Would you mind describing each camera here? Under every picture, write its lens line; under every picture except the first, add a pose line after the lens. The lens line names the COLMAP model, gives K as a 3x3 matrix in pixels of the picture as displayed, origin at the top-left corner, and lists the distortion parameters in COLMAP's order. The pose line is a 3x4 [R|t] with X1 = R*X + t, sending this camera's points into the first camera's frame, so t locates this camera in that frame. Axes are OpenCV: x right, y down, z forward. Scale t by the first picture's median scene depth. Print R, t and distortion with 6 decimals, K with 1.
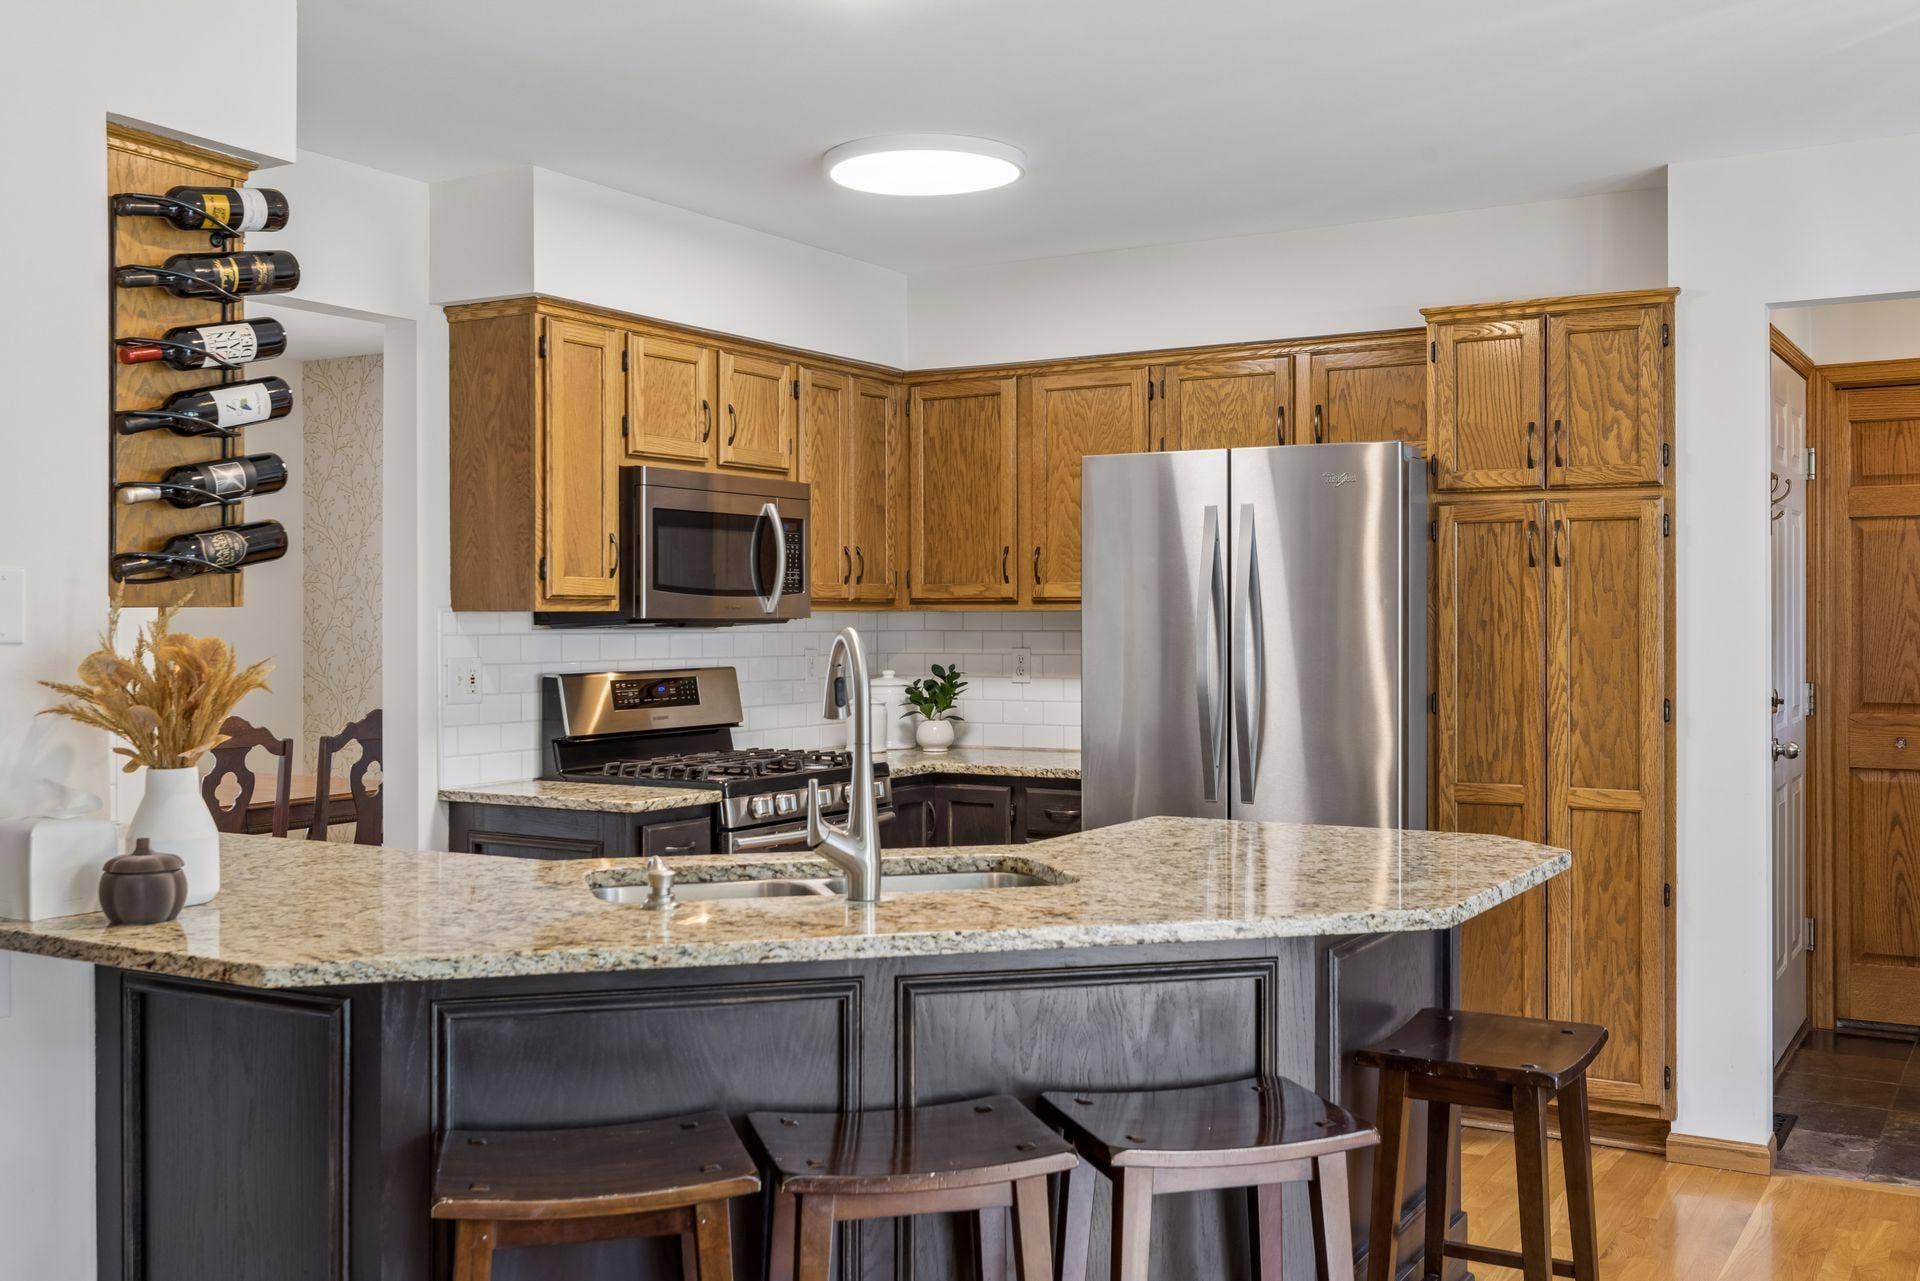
lens RADIAL K [[1786.2, 0, 960.0], [0, 1786.2, 640.5], [0, 0, 1]] dist [0.025974, -0.000205]
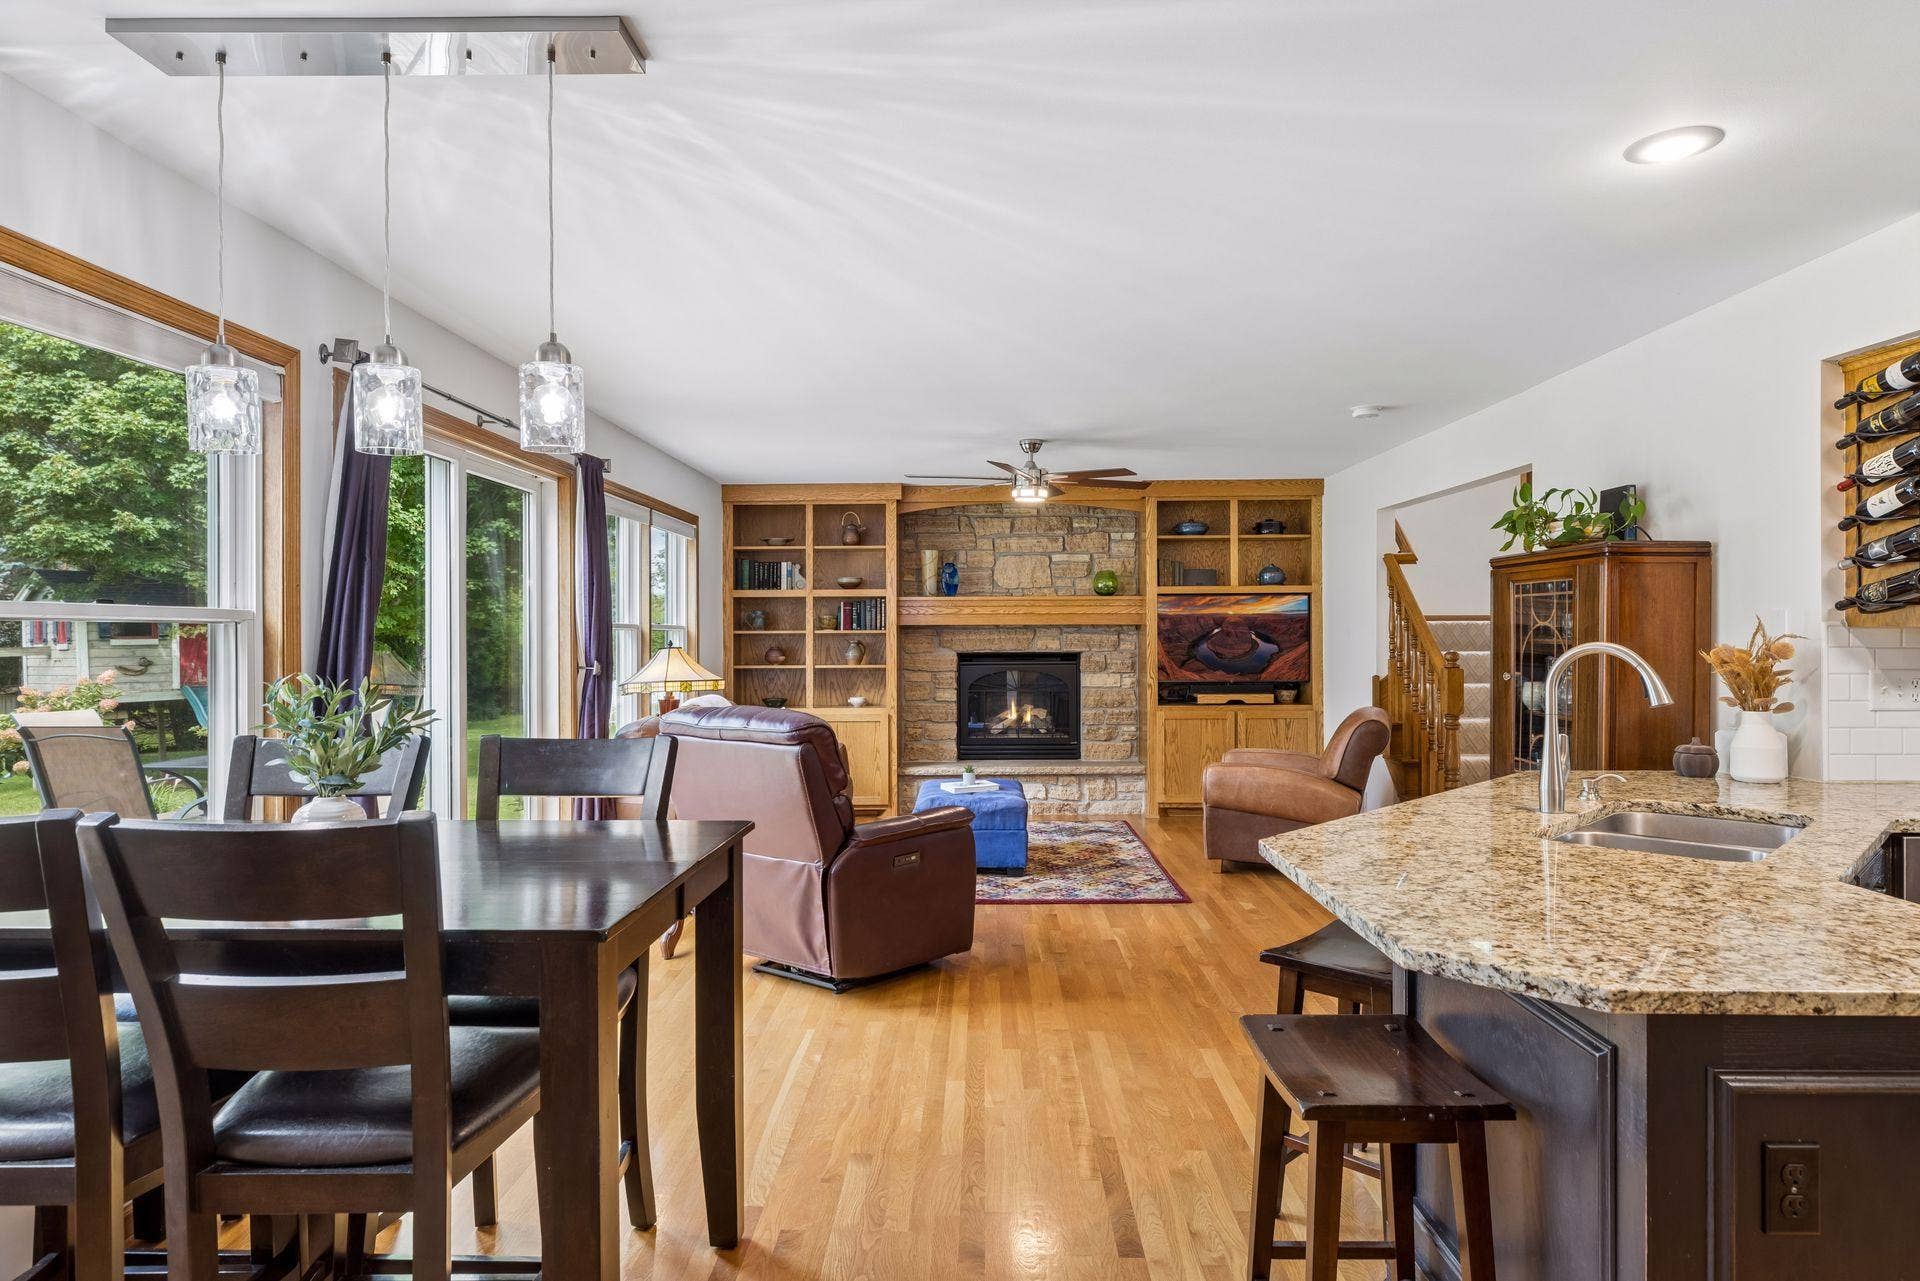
lens RADIAL K [[1096.0, 0, 971.4], [0, 1096.0, 641.4], [0, 0, 1]] dist [0.003853, -0.000783]
pose [[-0.856537, 0.008109, -0.516022, 0.516489], [-0.002521, 0.999799, 0.019896, -0.015172], [0.516080, 0.018342, -0.856344, 0.909201]]
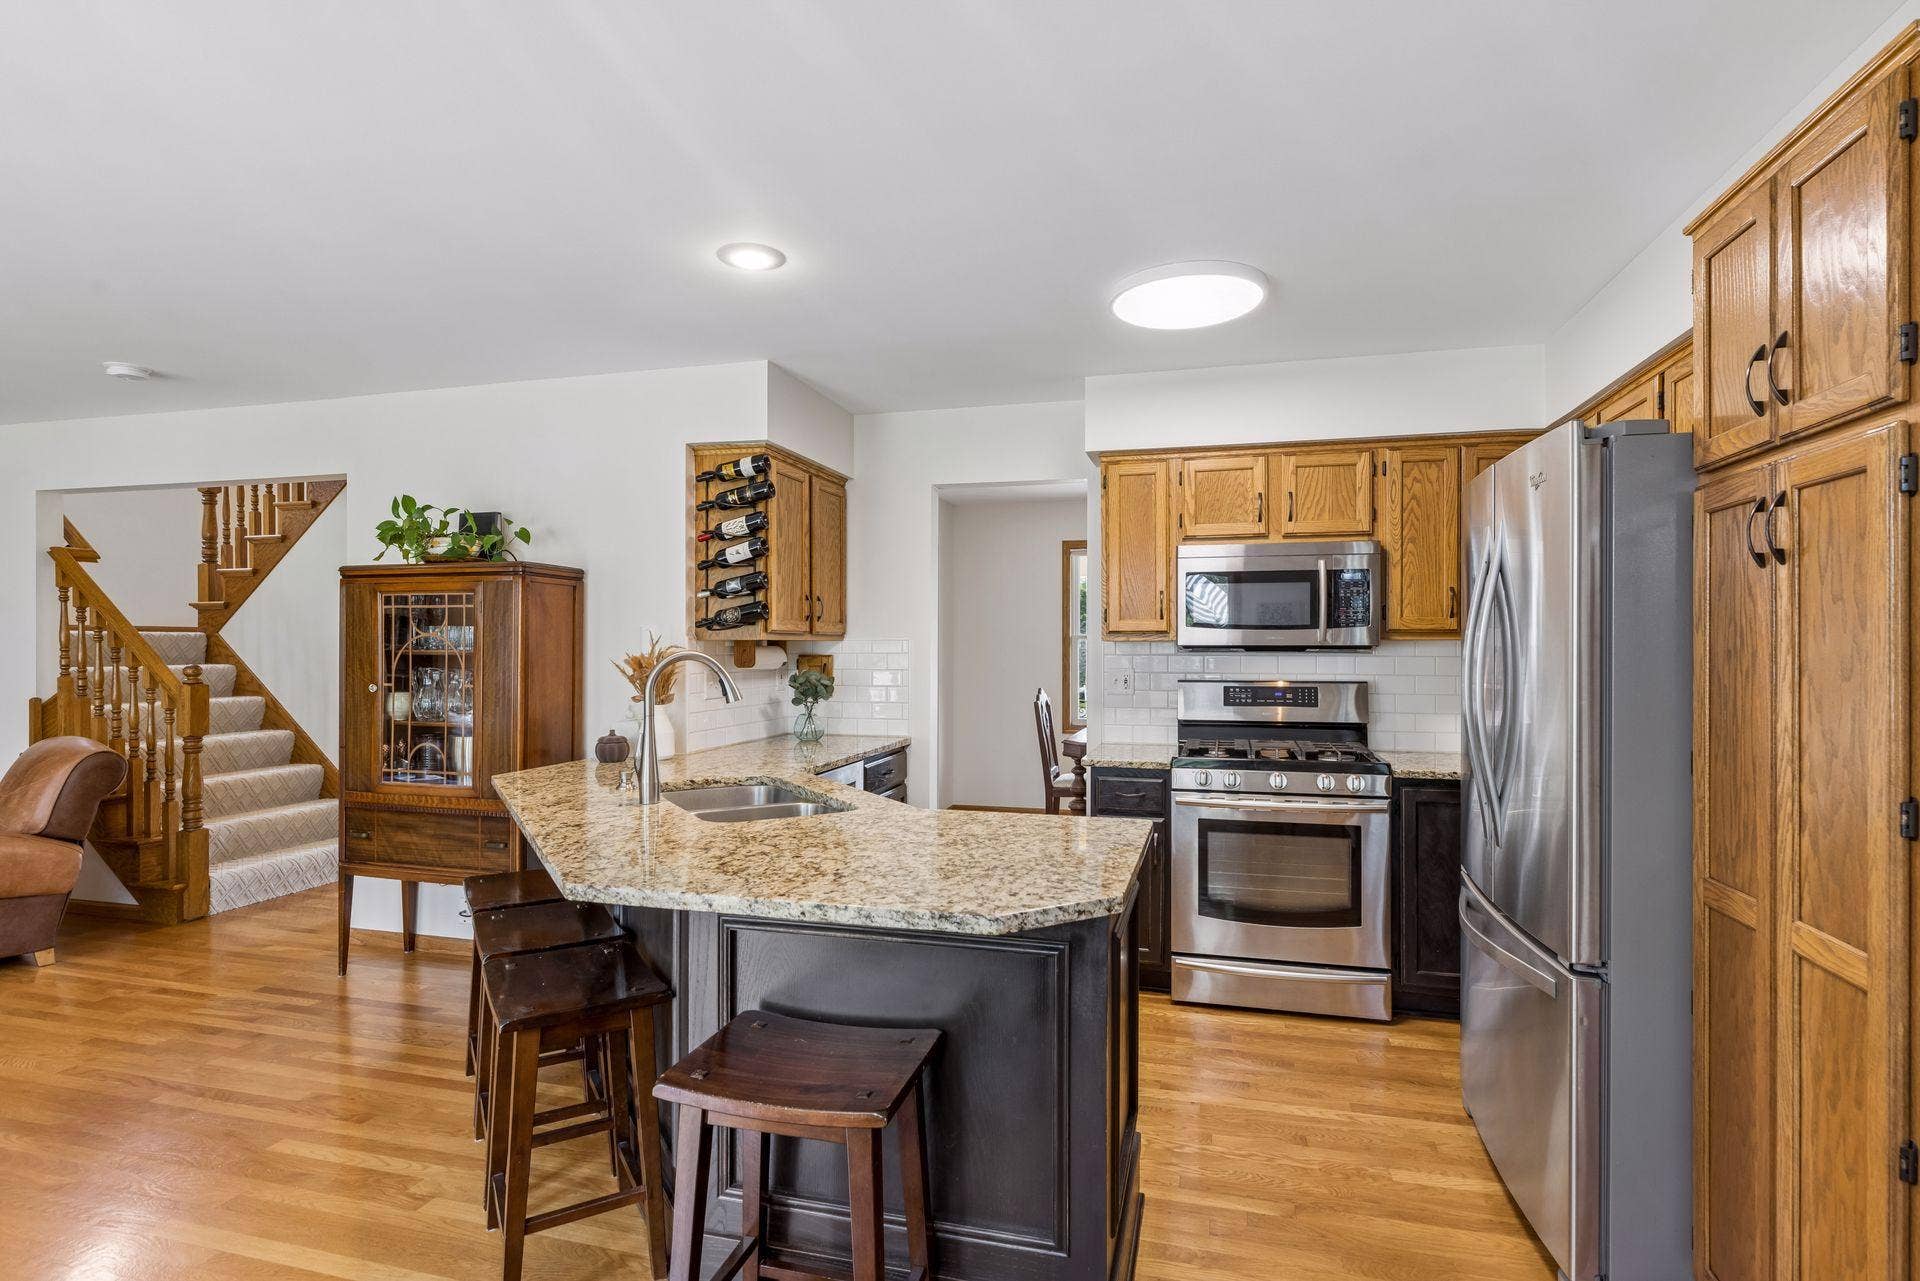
lens RADIAL K [[931.4, 0, 963.8], [0, 931.4, 649.0], [0, 0, 1]] dist [-0.001333, -0.000145]
pose [[0.288443, 0.004956, -0.957484, 0.533849], [-0.013106, 0.999913, 0.001227, -0.008050], [0.957407, 0.012195, 0.288483, 0.595915]]
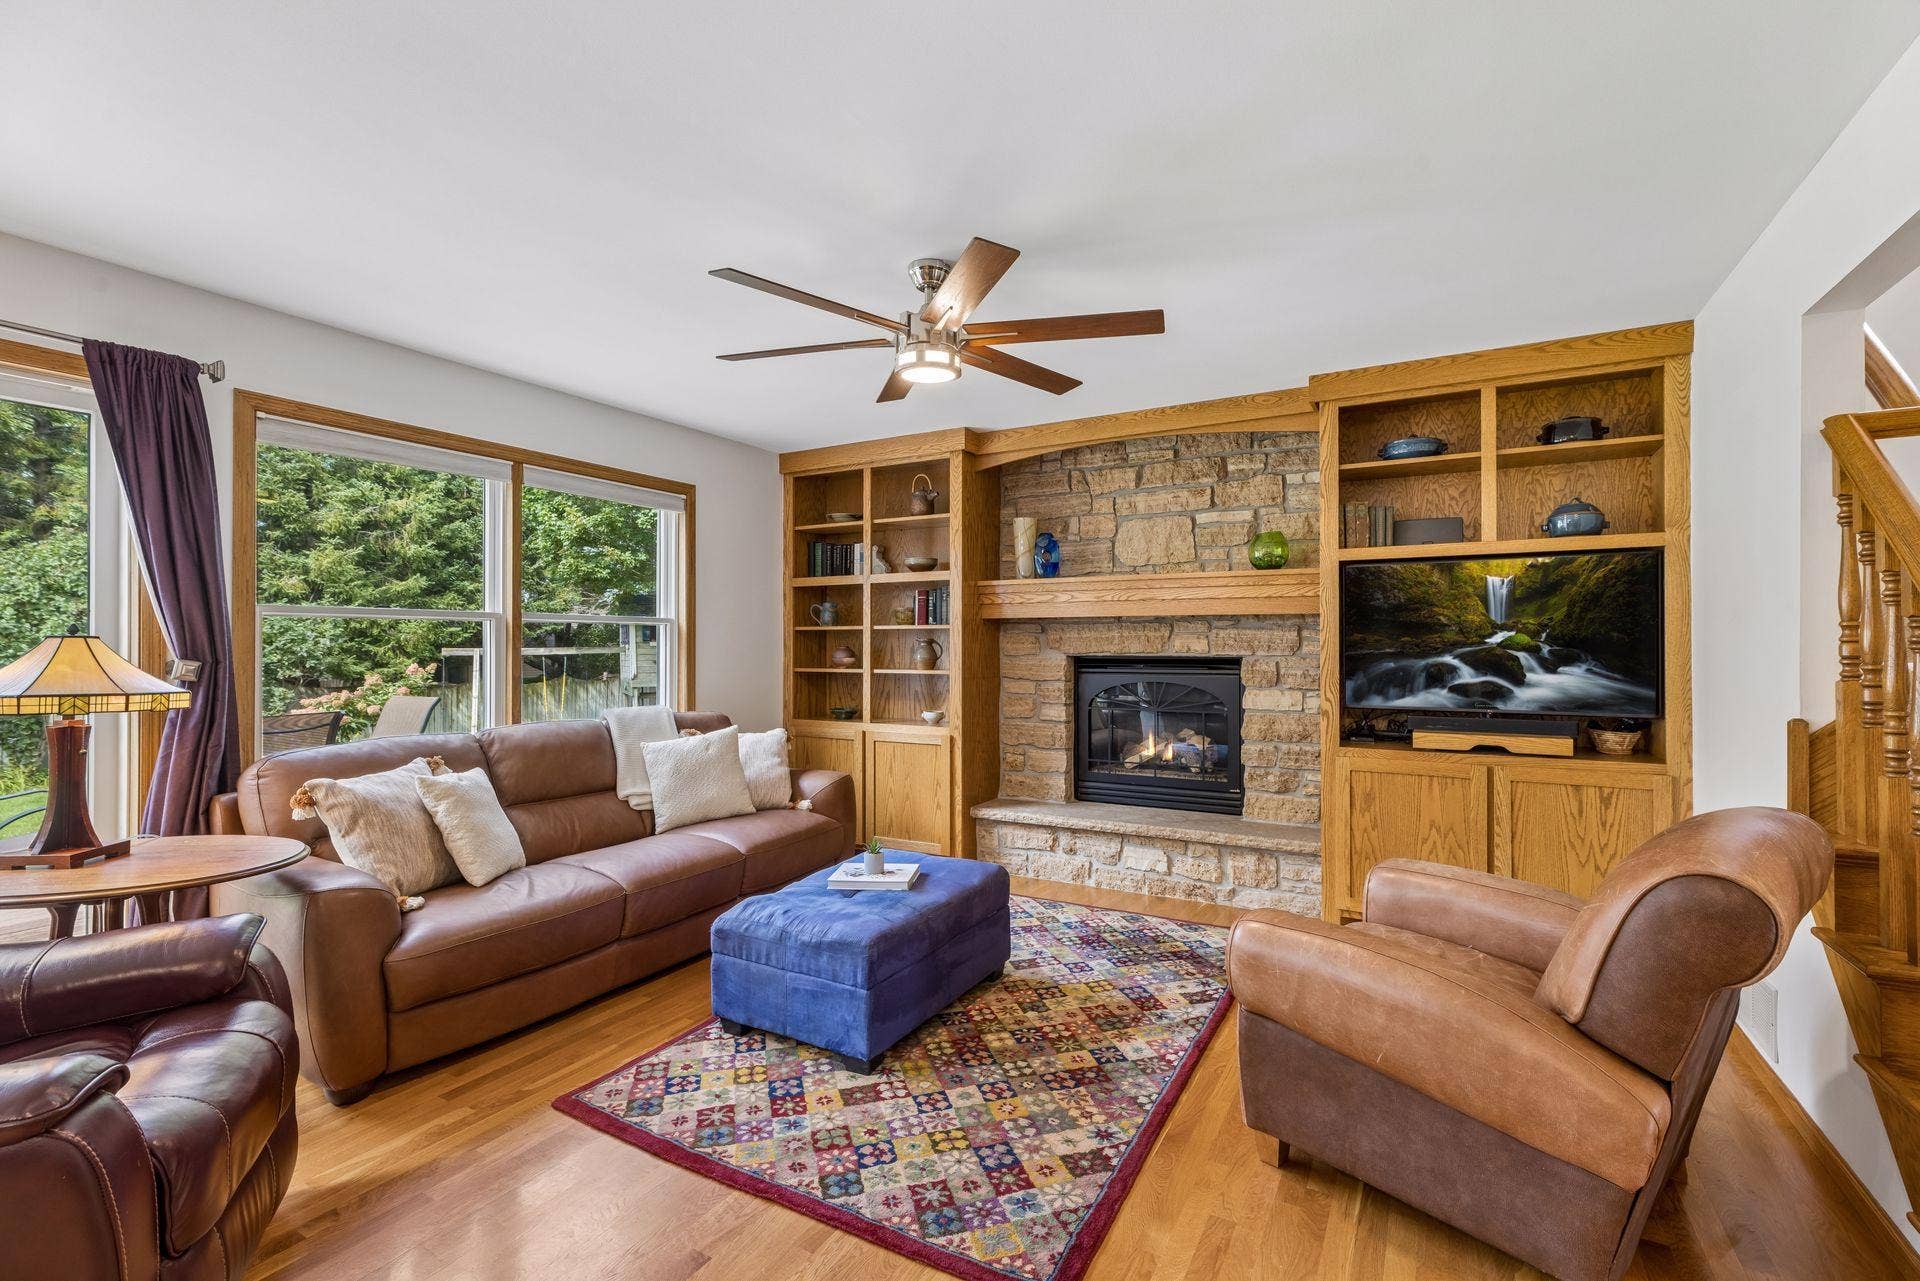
lens RADIAL K [[852.9, 0, 965.8], [0, 852.9, 640.3], [0, 0, 1]] dist [0.003976, 0.000084]
pose [[-0.998928, 0.000861, -0.046273, -0.224300], [0.000370, 0.999943, 0.010626, 0.009640], [0.046280, 0.010597, -0.998872, 0.381441]]
